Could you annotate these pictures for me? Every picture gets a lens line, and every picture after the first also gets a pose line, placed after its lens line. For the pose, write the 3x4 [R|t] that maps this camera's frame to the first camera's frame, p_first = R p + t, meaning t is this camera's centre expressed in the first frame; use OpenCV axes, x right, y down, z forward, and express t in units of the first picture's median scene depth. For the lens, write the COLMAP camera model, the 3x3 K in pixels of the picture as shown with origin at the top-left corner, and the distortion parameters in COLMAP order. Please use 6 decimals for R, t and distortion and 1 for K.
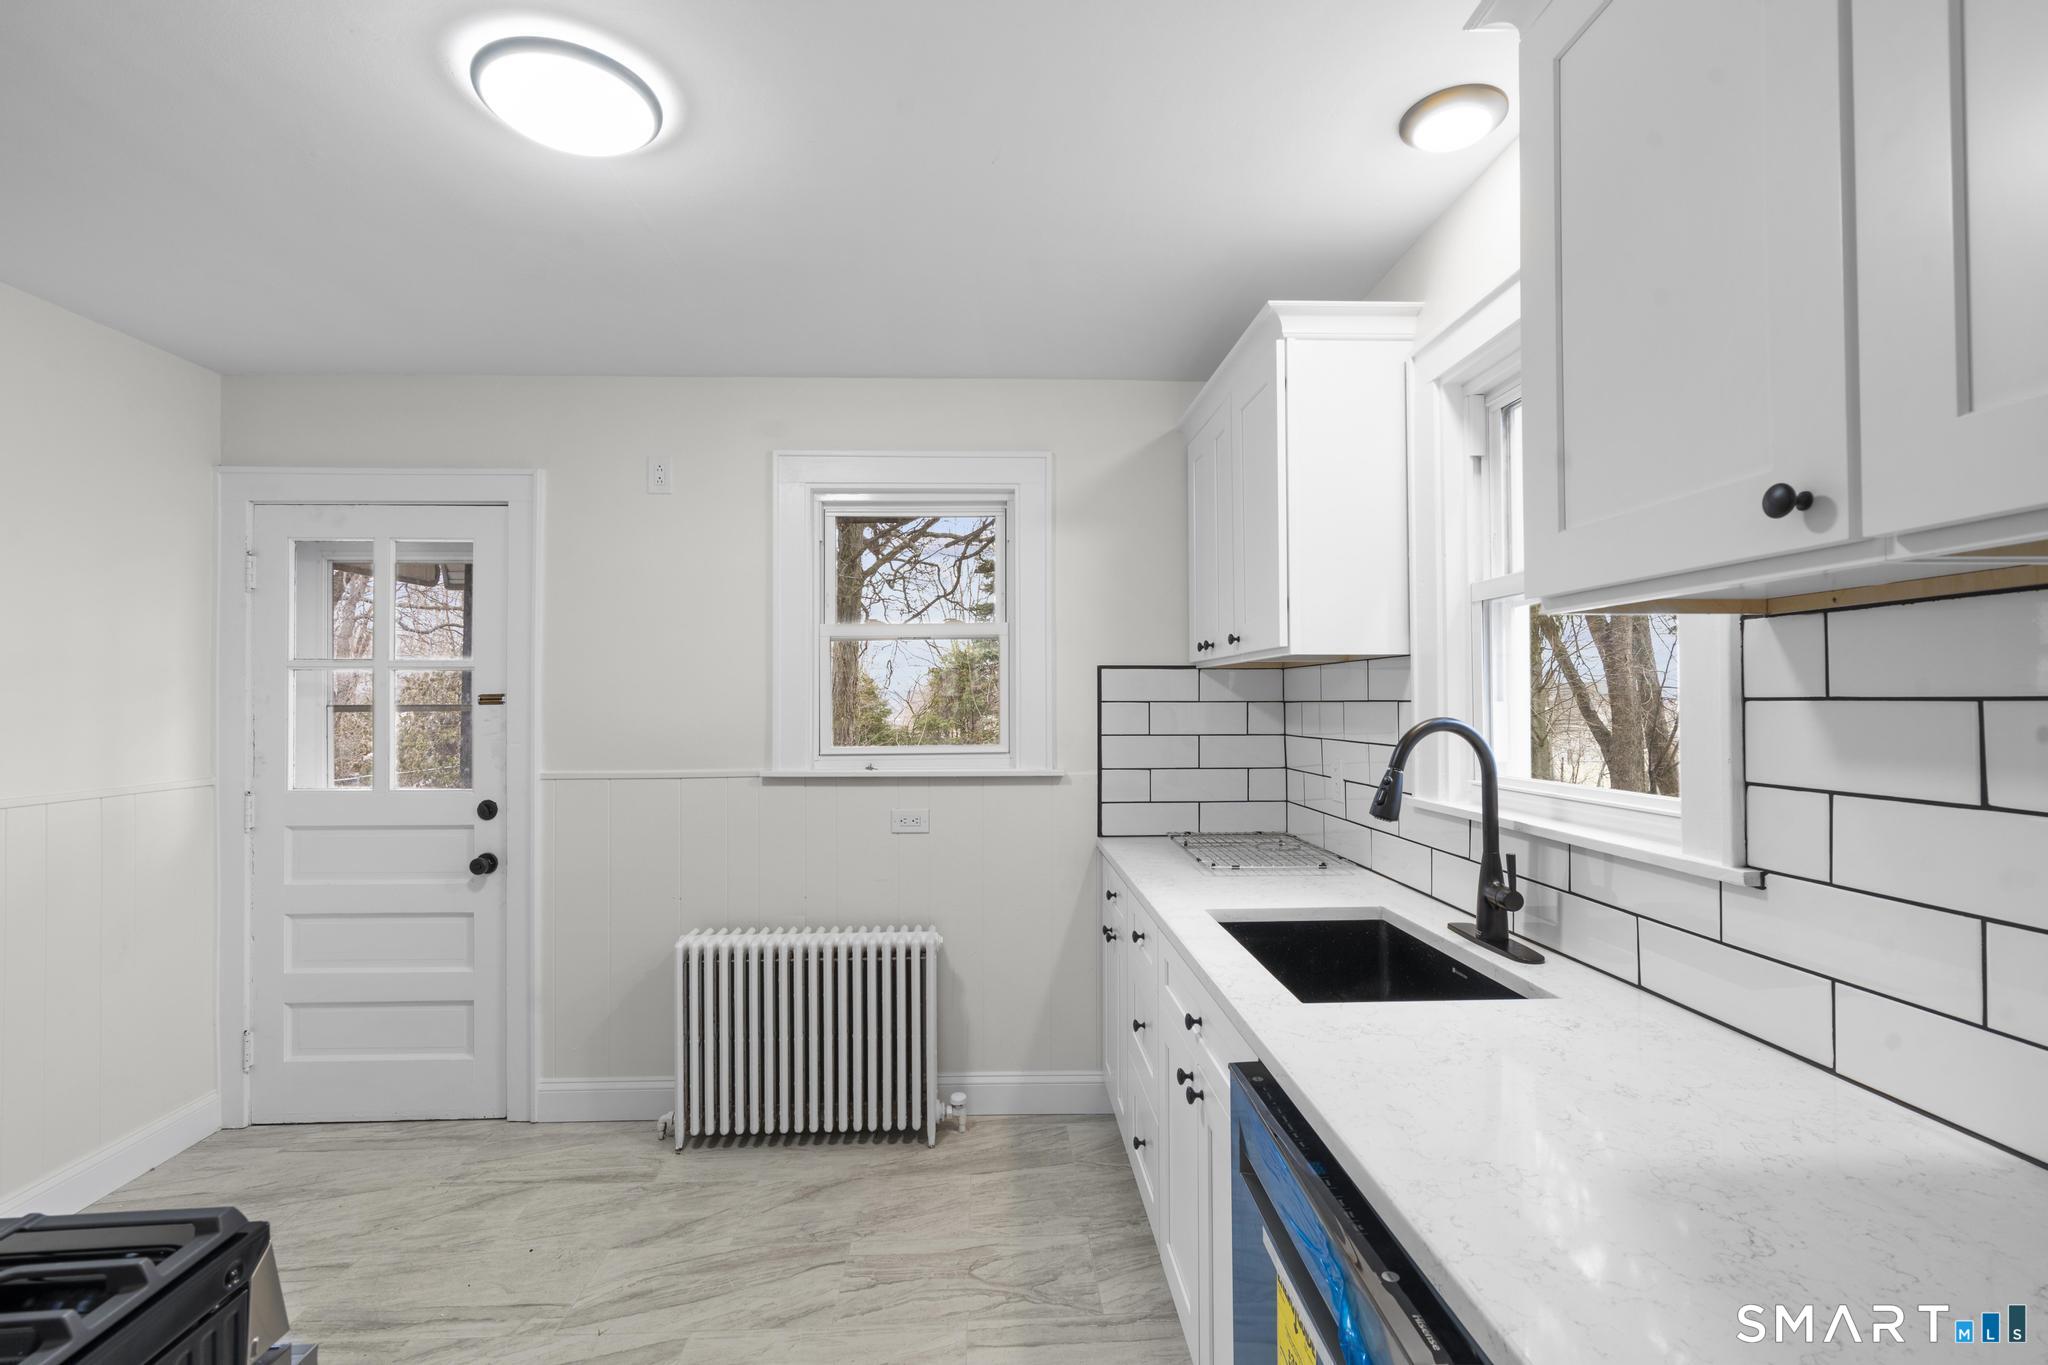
lens RADIAL K [[918.8, 0, 1019.5], [0, 918.8, 684.4], [0, 0, 1]] dist [-0.007612, 0.005041]
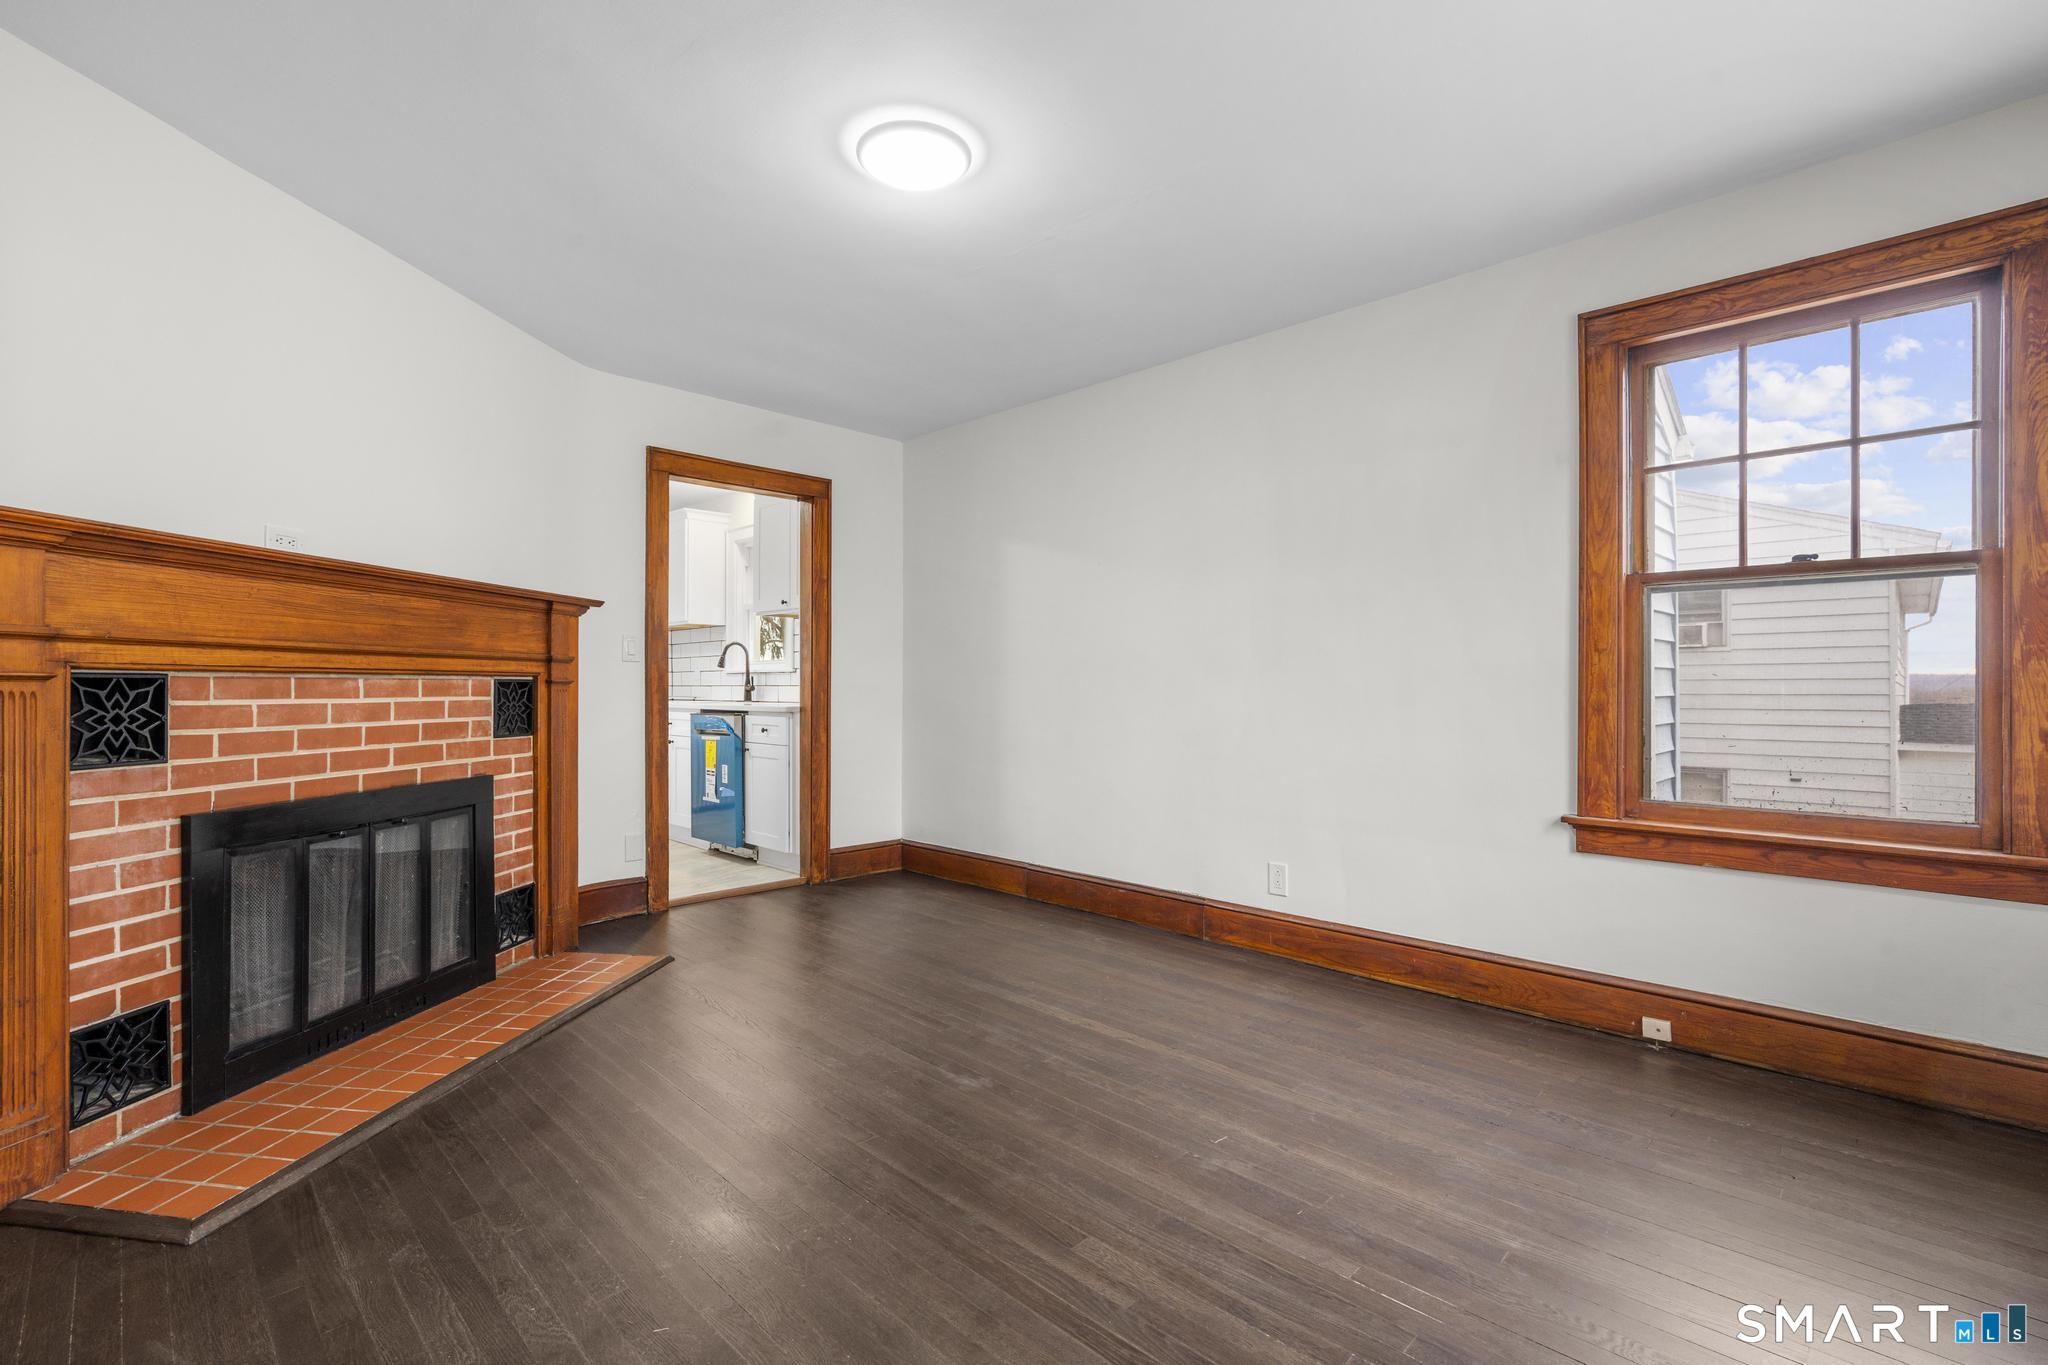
lens RADIAL K [[918.8, 0, 1019.5], [0, 918.8, 684.4], [0, 0, 1]] dist [-0.007612, 0.005041]
pose [[0.737996, 0.005828, 0.674779, -0.713340], [-0.014068, 0.999878, 0.006750, 0.100129], [-0.674658, -0.014474, 0.737989, -1.499674]]
